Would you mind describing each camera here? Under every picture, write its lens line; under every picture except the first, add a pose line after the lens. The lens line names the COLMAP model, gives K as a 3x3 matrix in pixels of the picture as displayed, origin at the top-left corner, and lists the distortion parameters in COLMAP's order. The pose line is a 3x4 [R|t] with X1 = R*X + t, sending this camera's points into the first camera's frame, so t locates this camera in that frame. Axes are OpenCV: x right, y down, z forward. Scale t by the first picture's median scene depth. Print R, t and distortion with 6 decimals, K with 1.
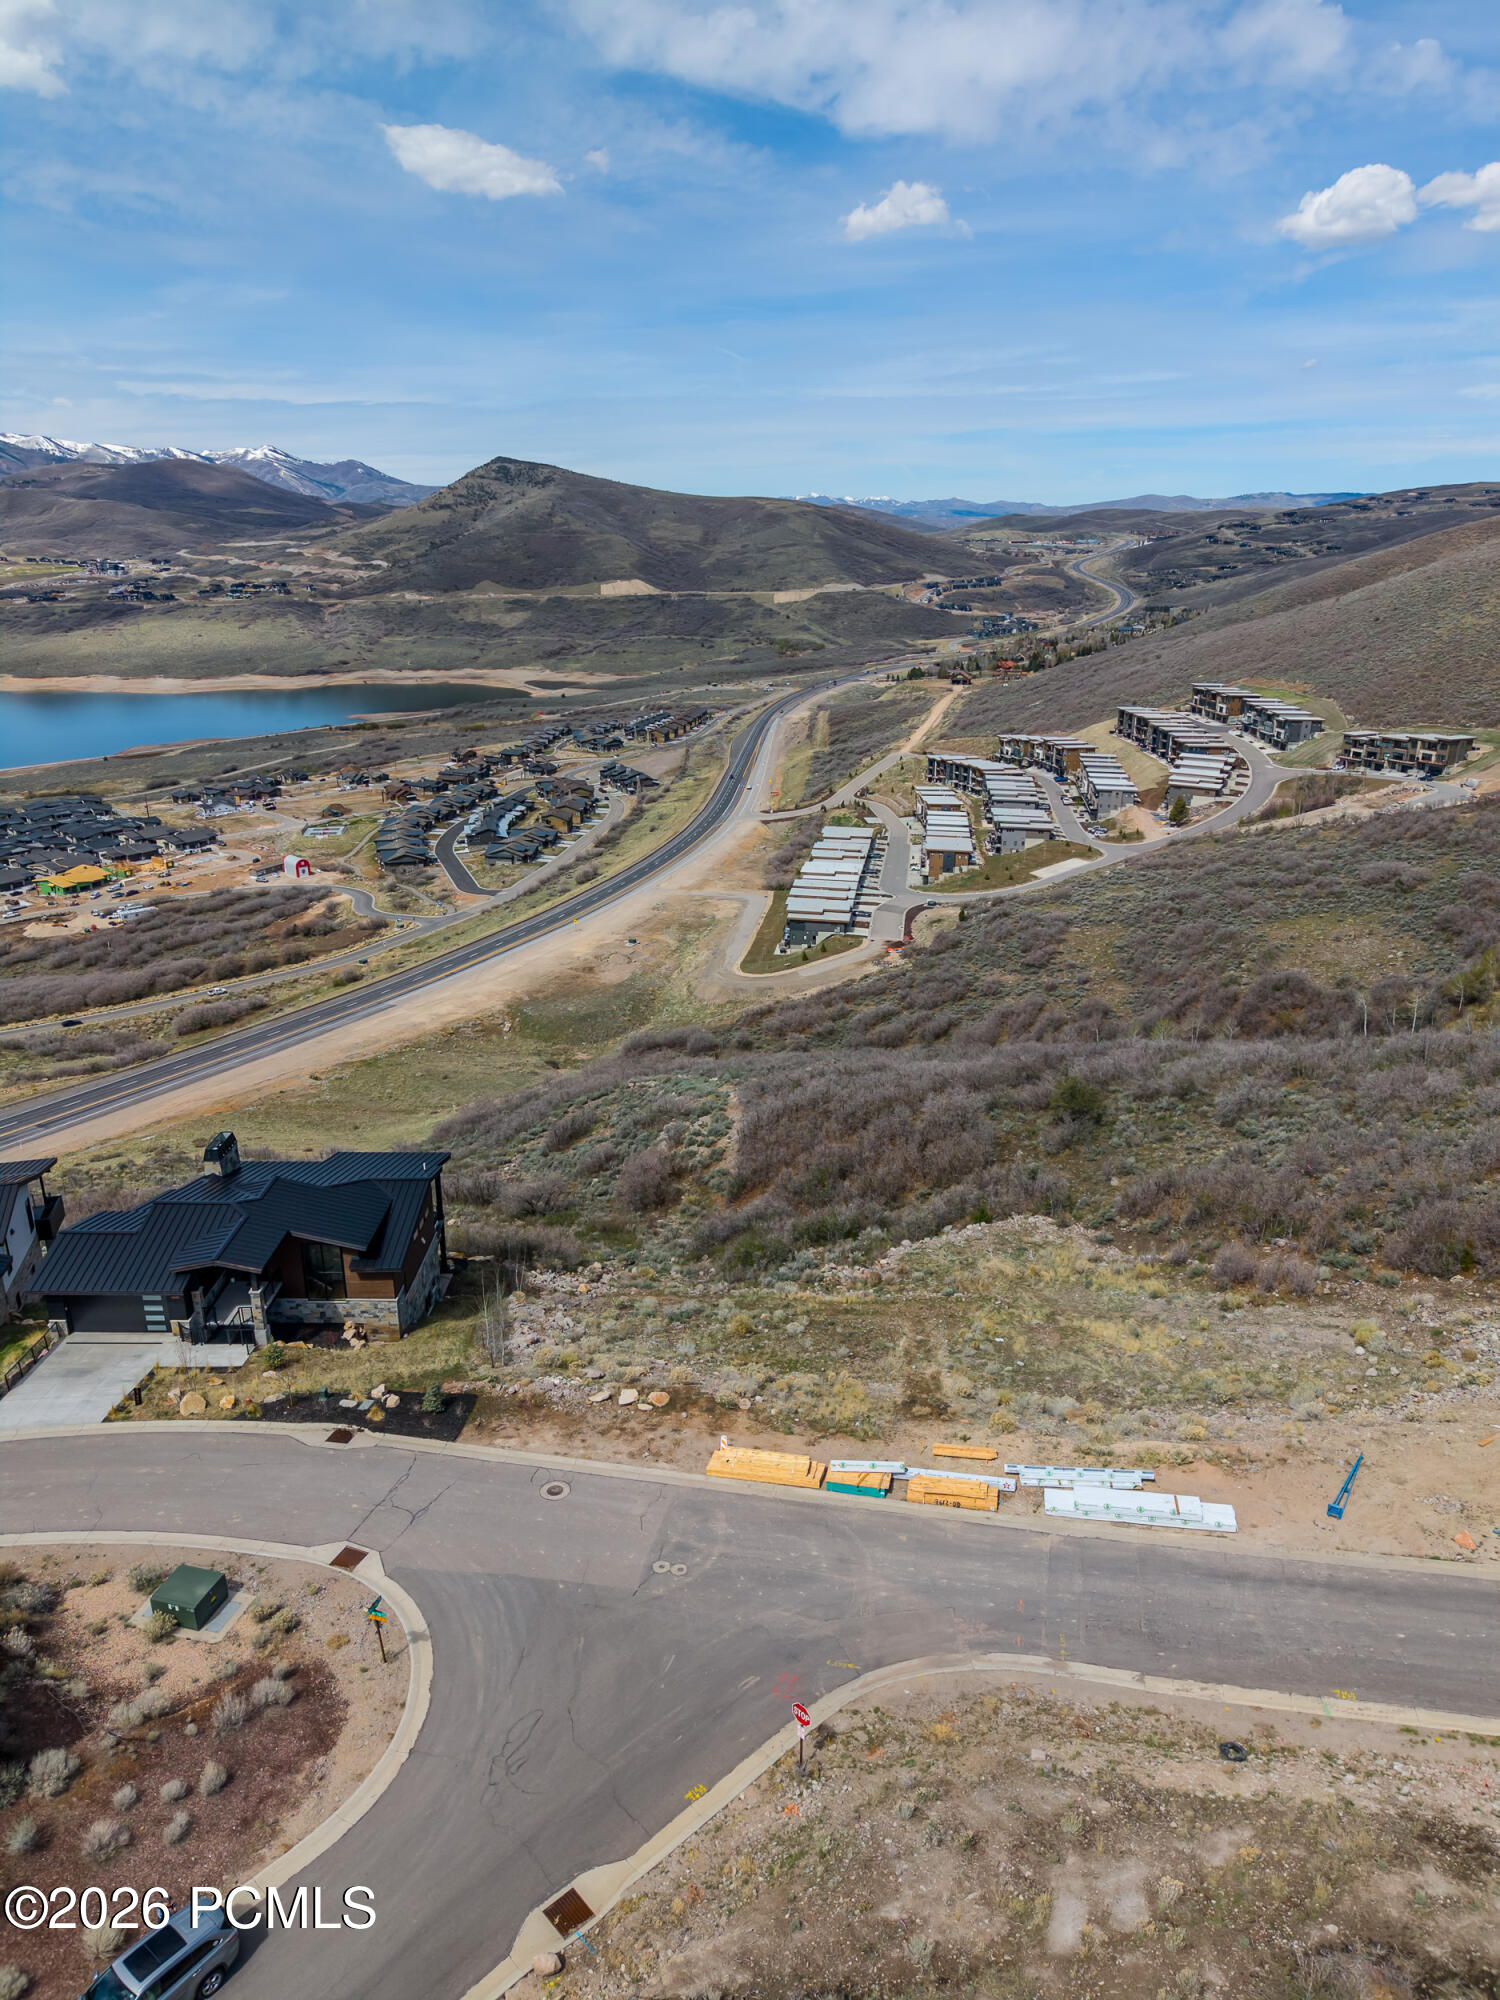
lens RADIAL K [[1335.9, 0, 754.5], [0, 1335.9, 1000.1], [0, 0, 1]] dist [0.024273, -0.021840]
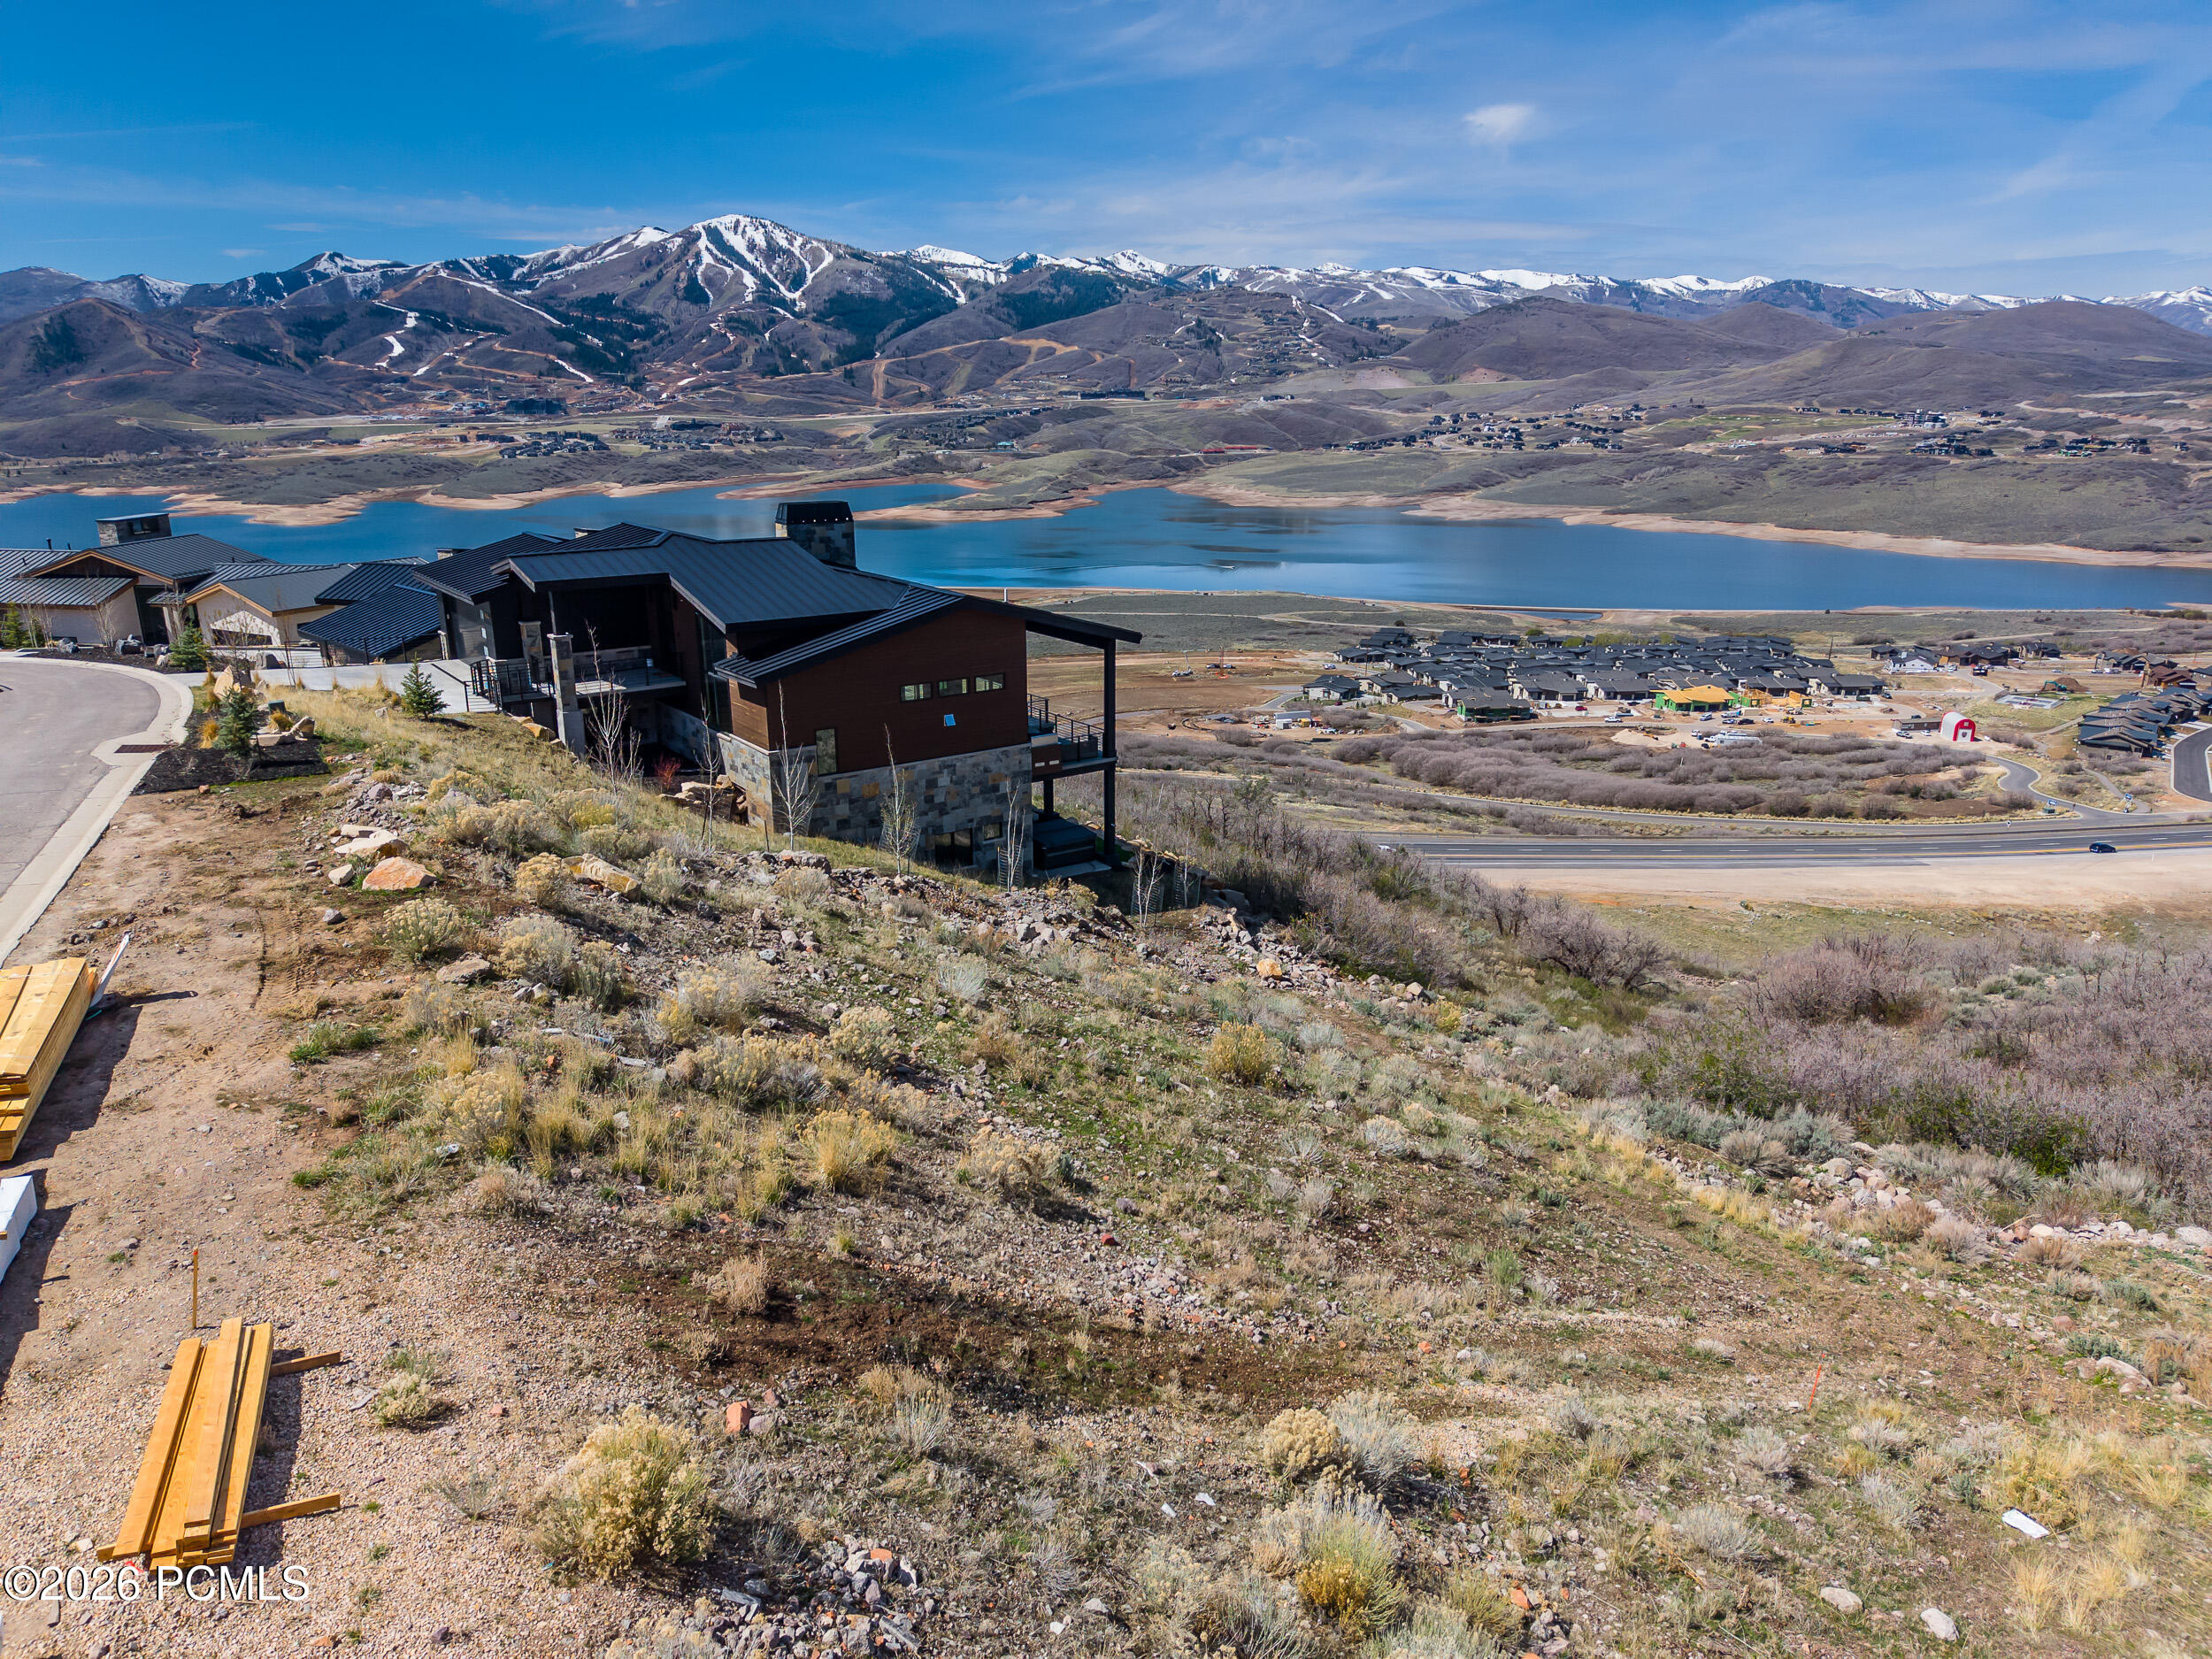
lens RADIAL K [[1477.5, 0, 1105.9], [0, 1477.5, 835.1], [0, 0, 1]] dist [0.024273, -0.021840]
pose [[0.597932, 0.233902, -0.766659, 0.039120], [-0.270590, 0.959229, 0.081615, 0.025294], [0.754492, 0.158650, 0.636845, 0.108658]]
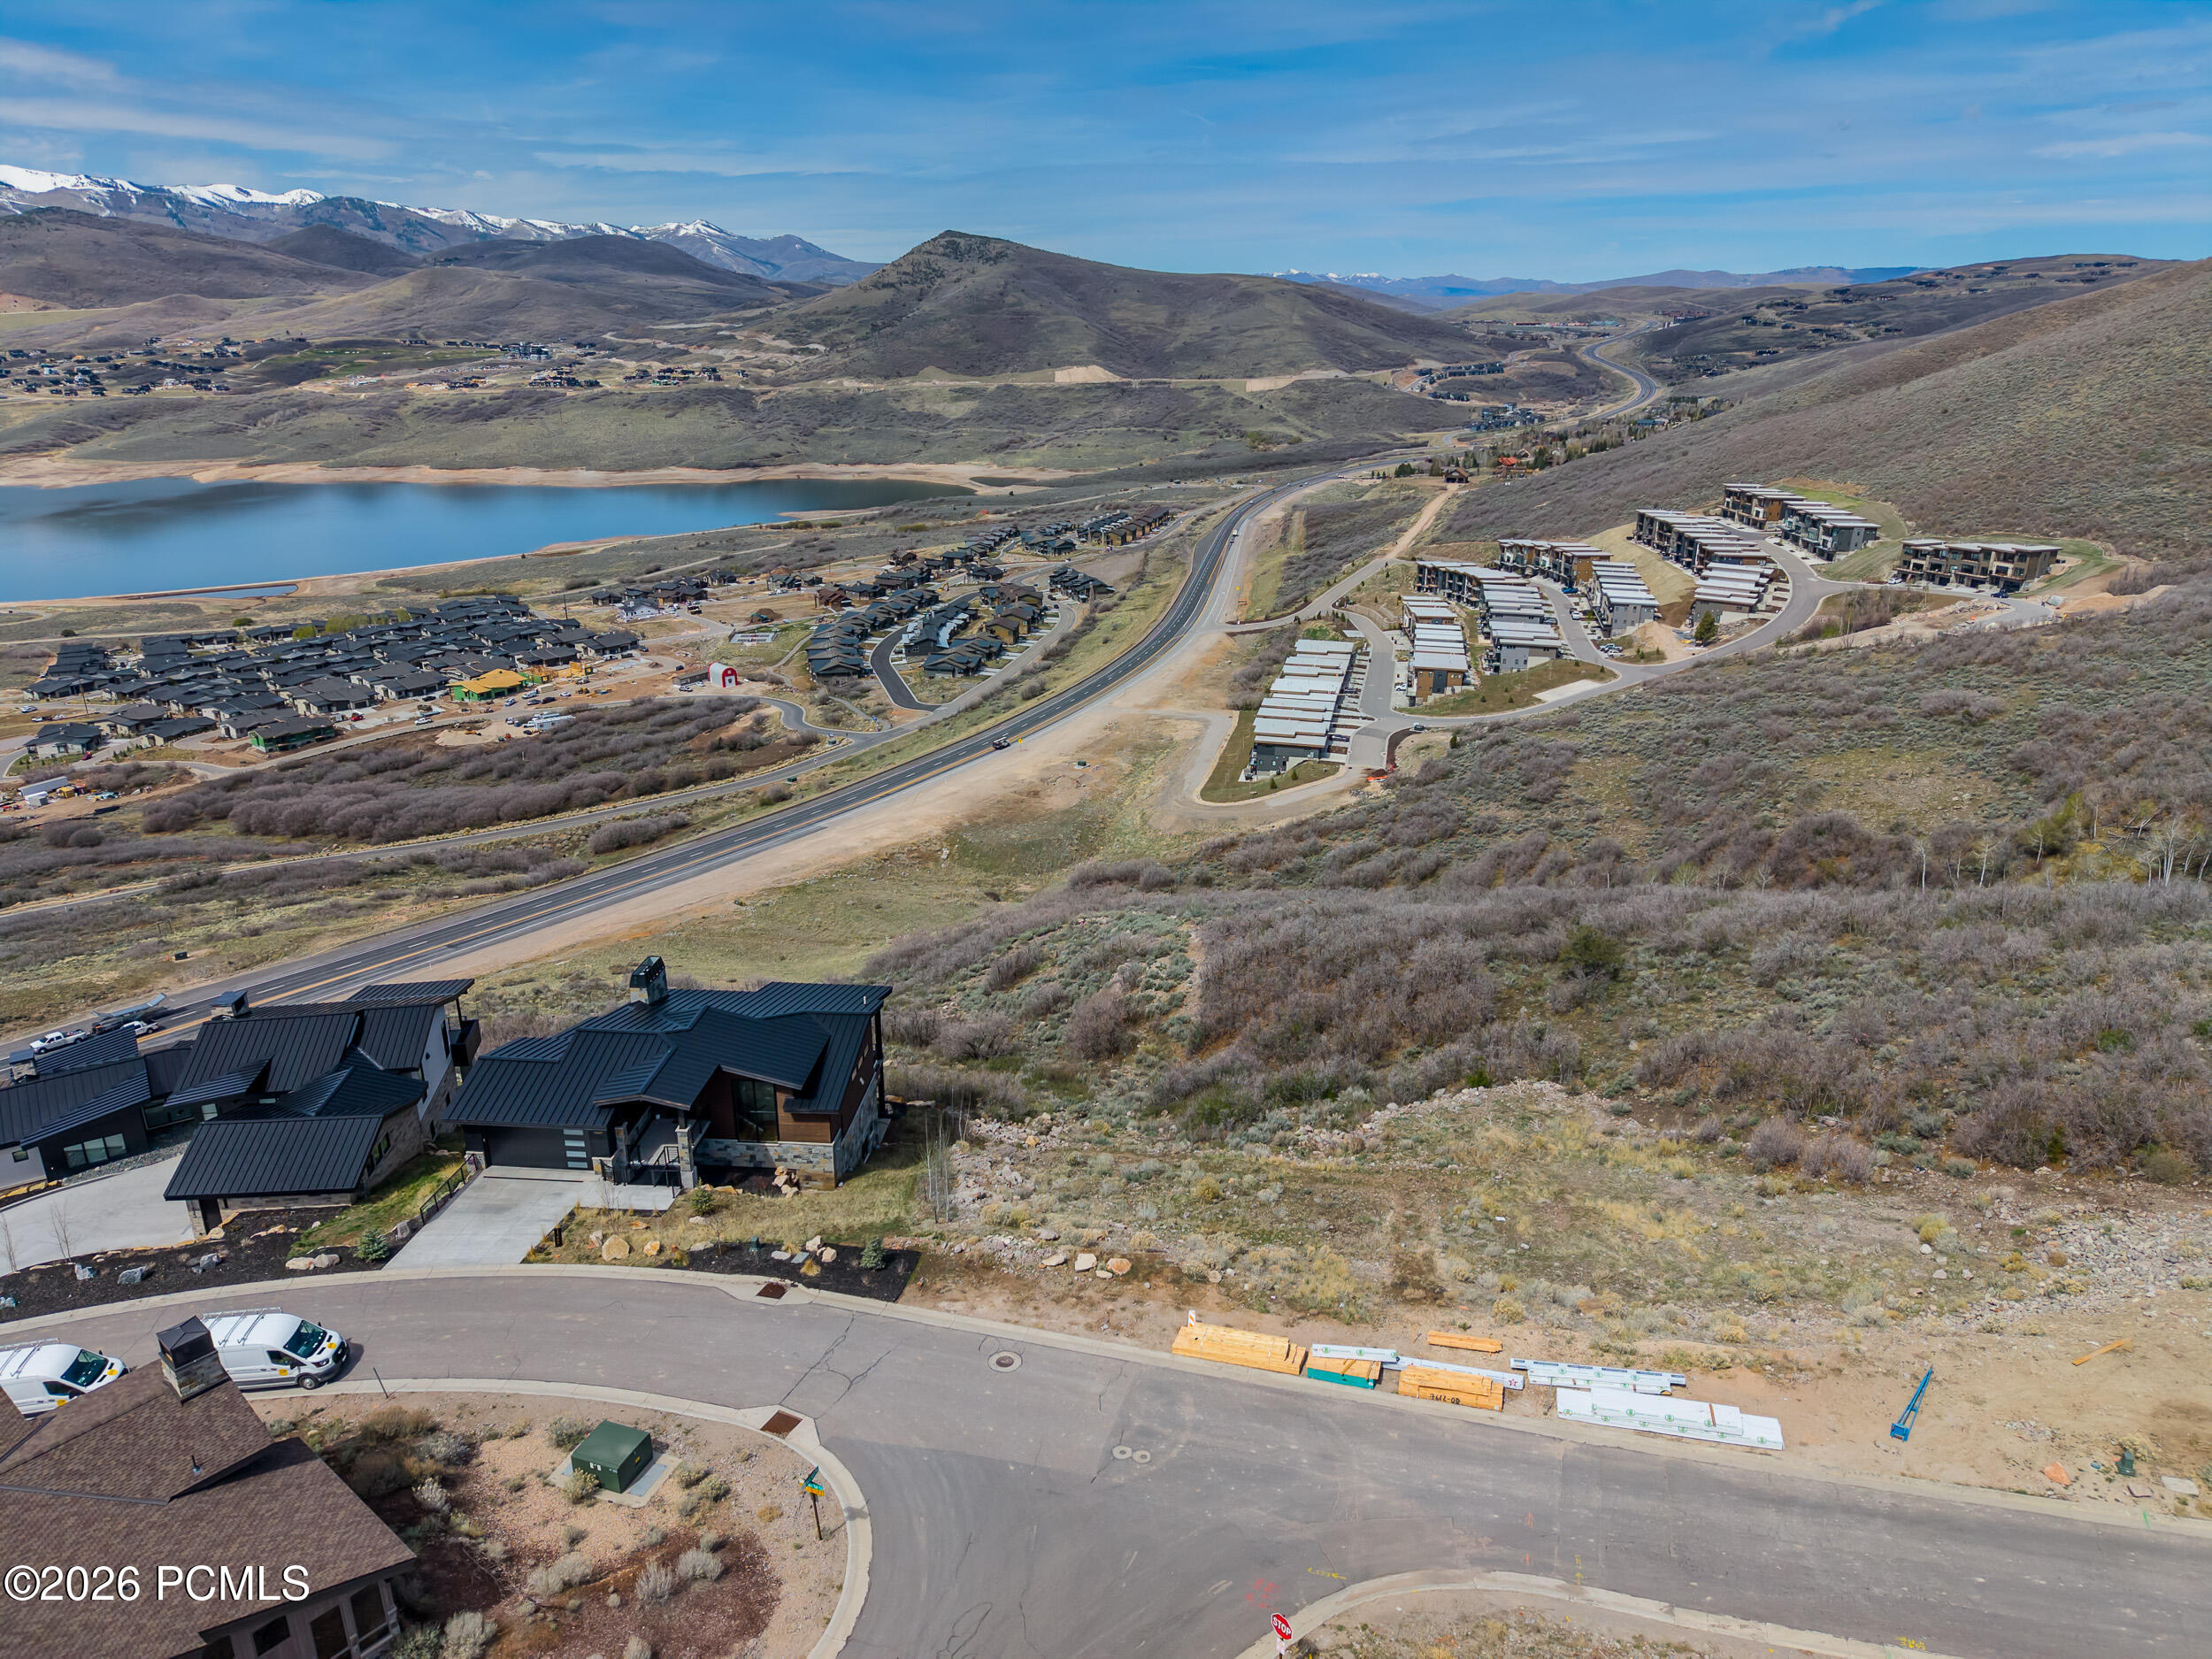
lens RADIAL K [[1477.5, 0, 1105.9], [0, 1477.5, 835.1], [0, 0, 1]] dist [0.024273, -0.021840]
pose [[0.997097, 0.025028, -0.071916, -0.001946], [-0.024842, 0.999685, 0.003474, 0.000574], [0.071980, -0.001677, 0.997405, 0.000847]]
